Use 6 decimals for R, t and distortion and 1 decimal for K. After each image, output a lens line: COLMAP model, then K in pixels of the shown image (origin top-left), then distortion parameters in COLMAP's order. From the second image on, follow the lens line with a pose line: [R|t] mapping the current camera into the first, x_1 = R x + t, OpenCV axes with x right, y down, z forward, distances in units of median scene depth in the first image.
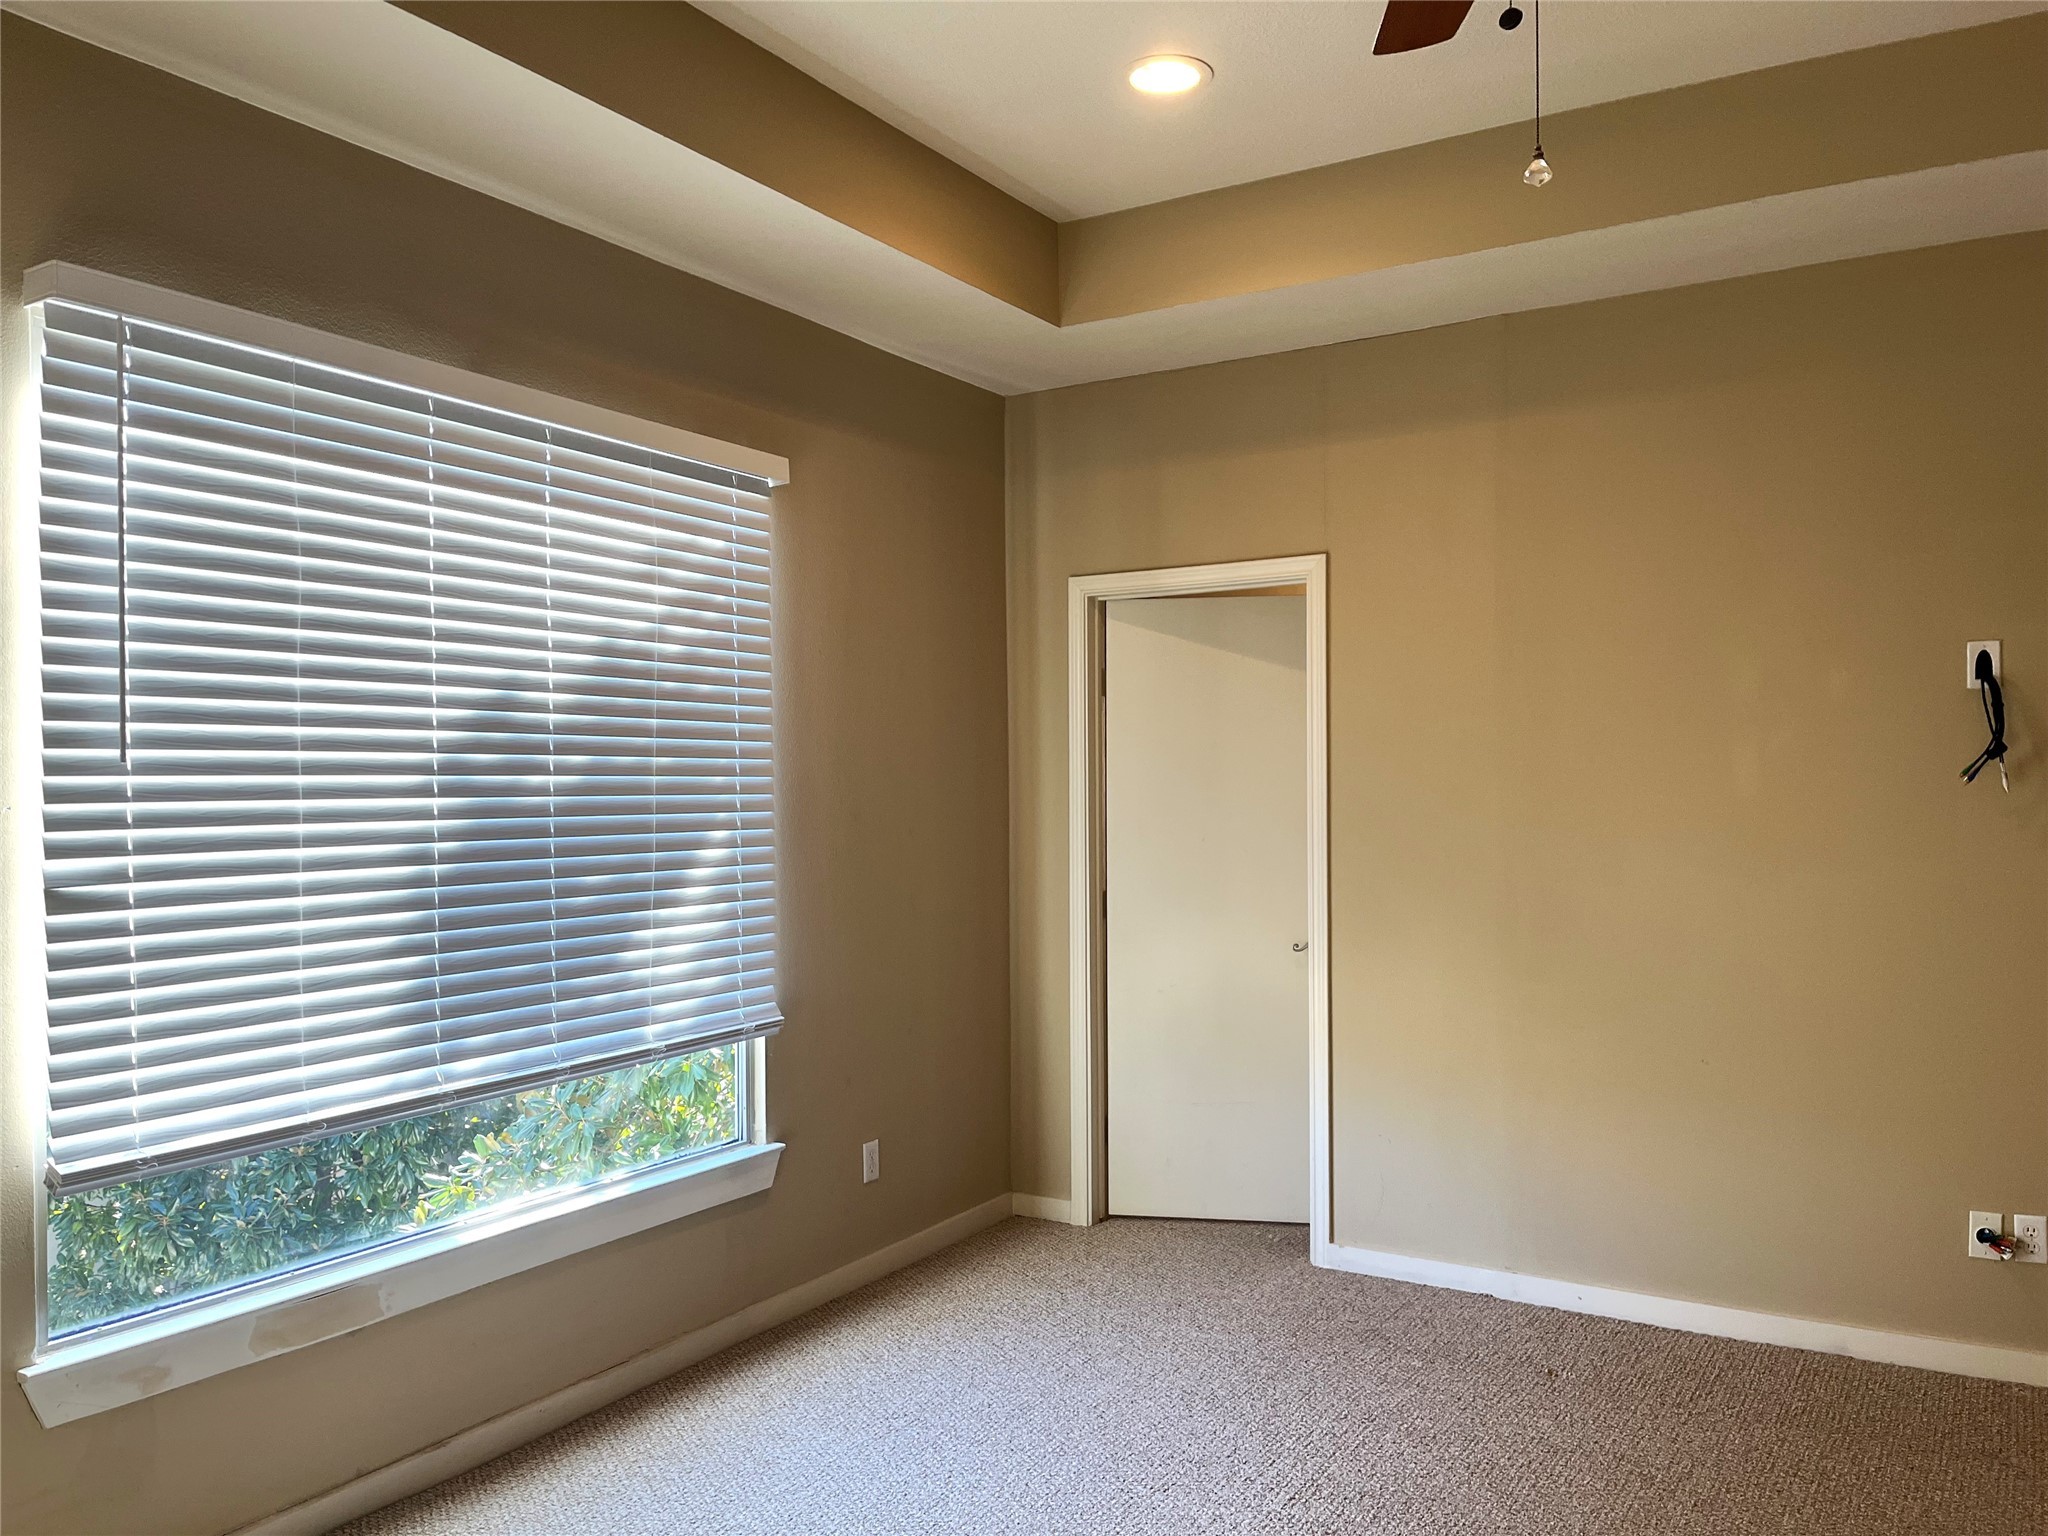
lens RADIAL K [[1539.9, 0, 1048.2], [0, 1539.9, 777.3], [0, 0, 1]] dist [0.068419, -0.109666]
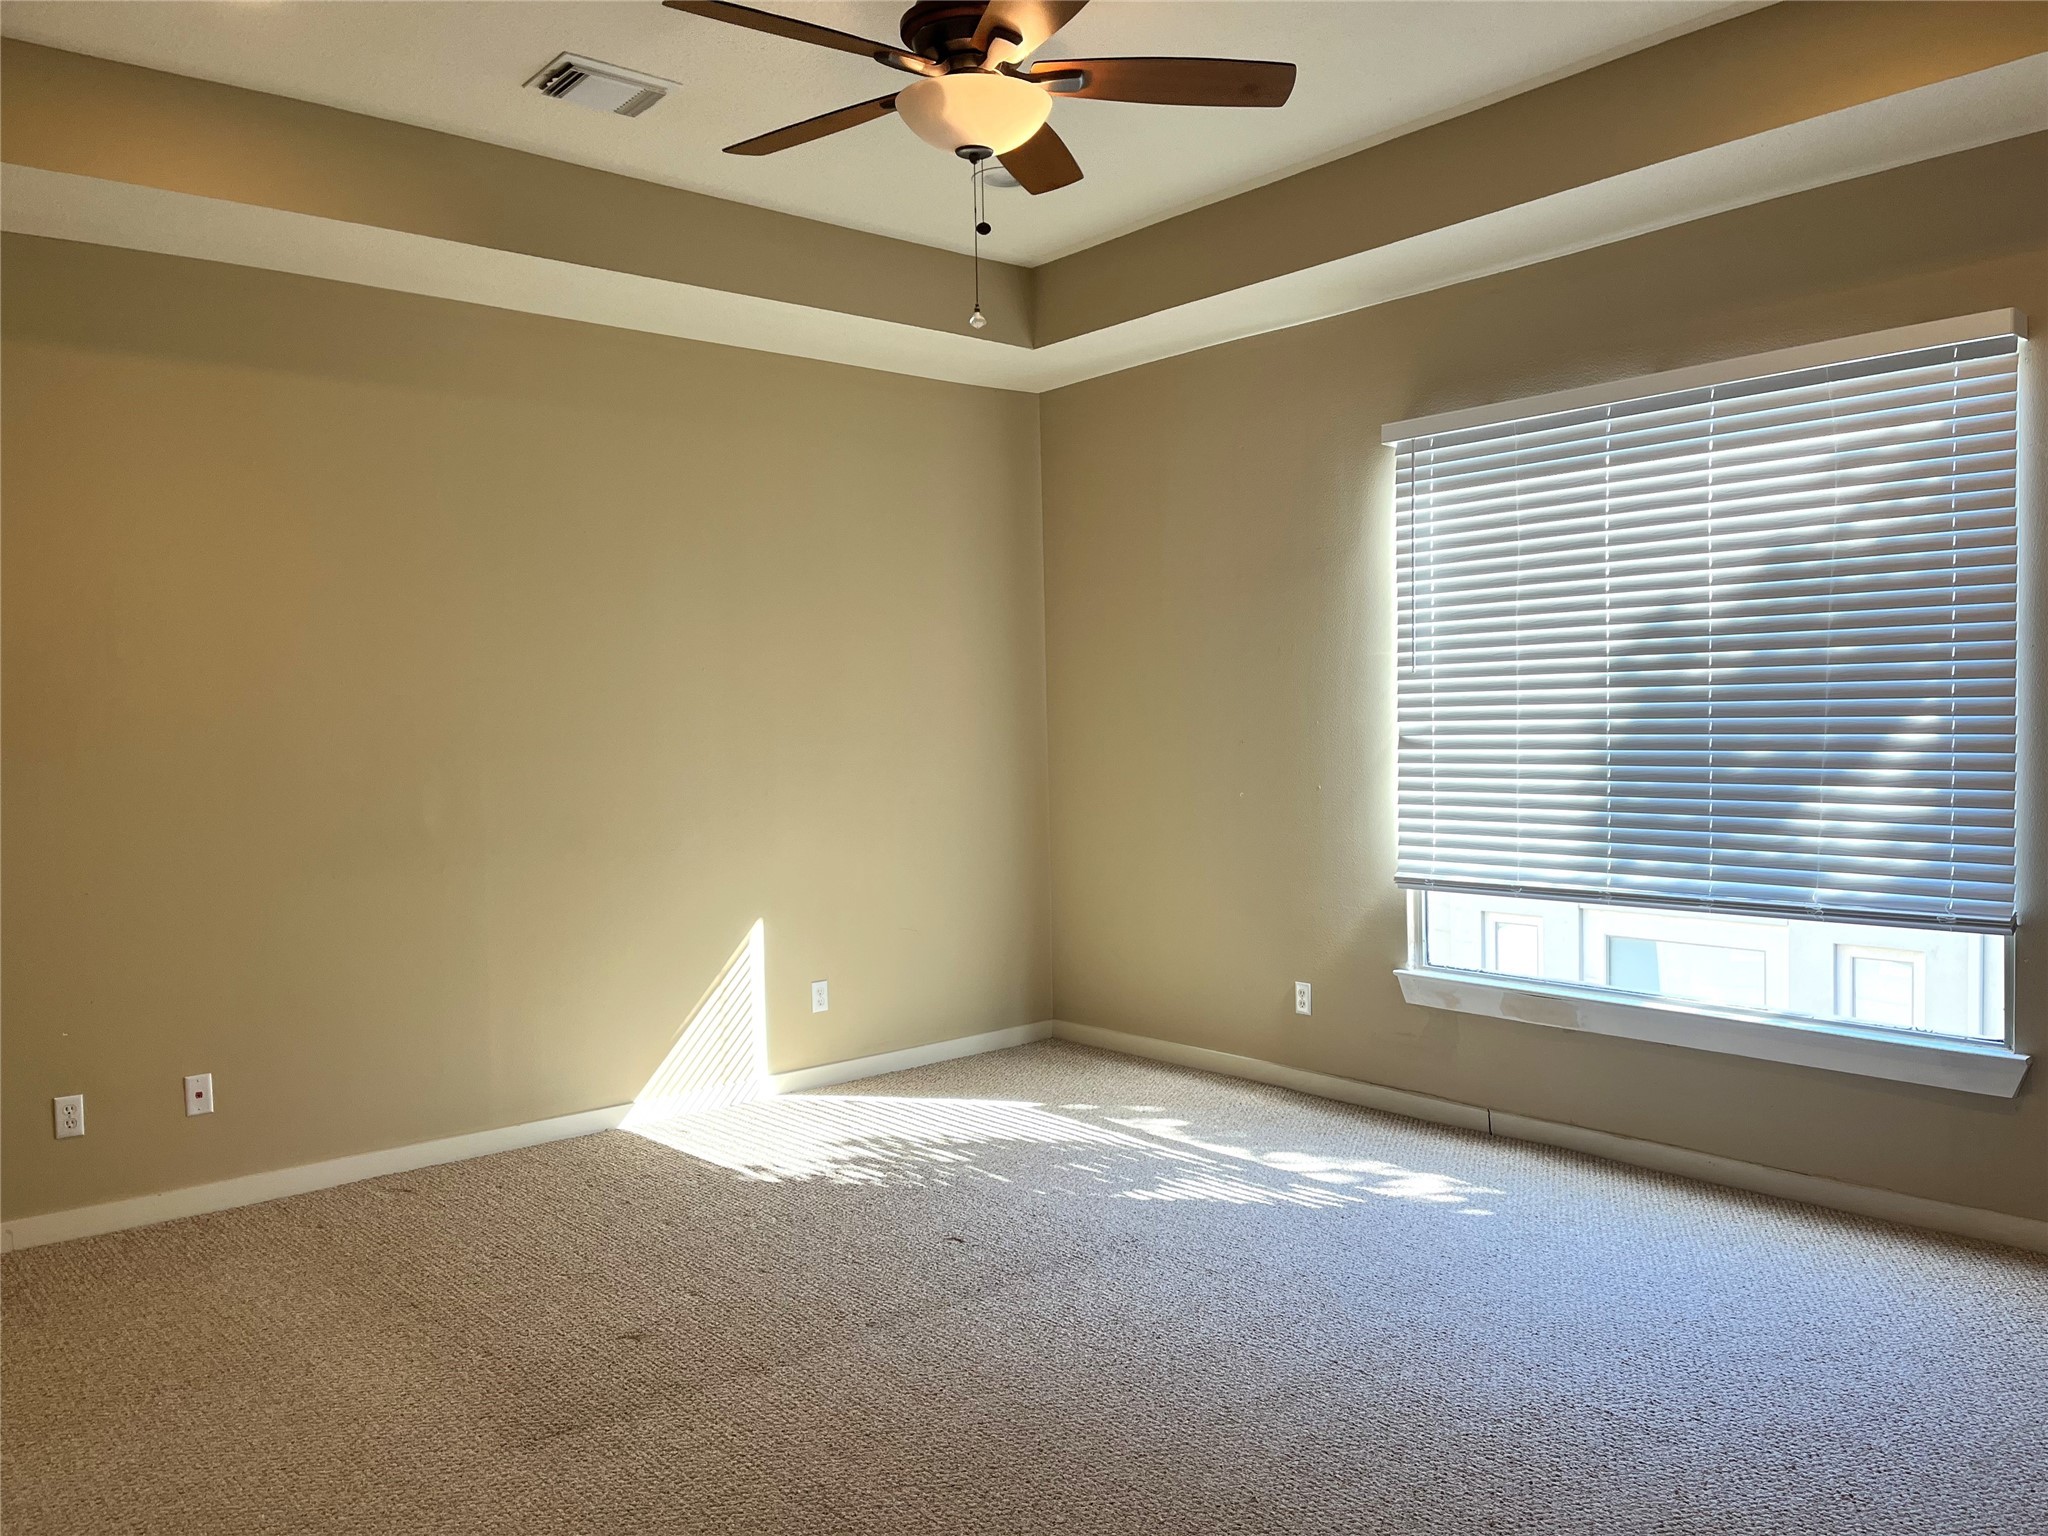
lens RADIAL K [[1539.9, 0, 1048.2], [0, 1539.9, 777.3], [0, 0, 1]] dist [0.068419, -0.109666]
pose [[-0.302890, 0.053530, -0.951521, 1.053049], [0.027080, 0.998502, 0.047553, 0.012627], [0.952641, -0.011364, -0.303885, 0.875615]]
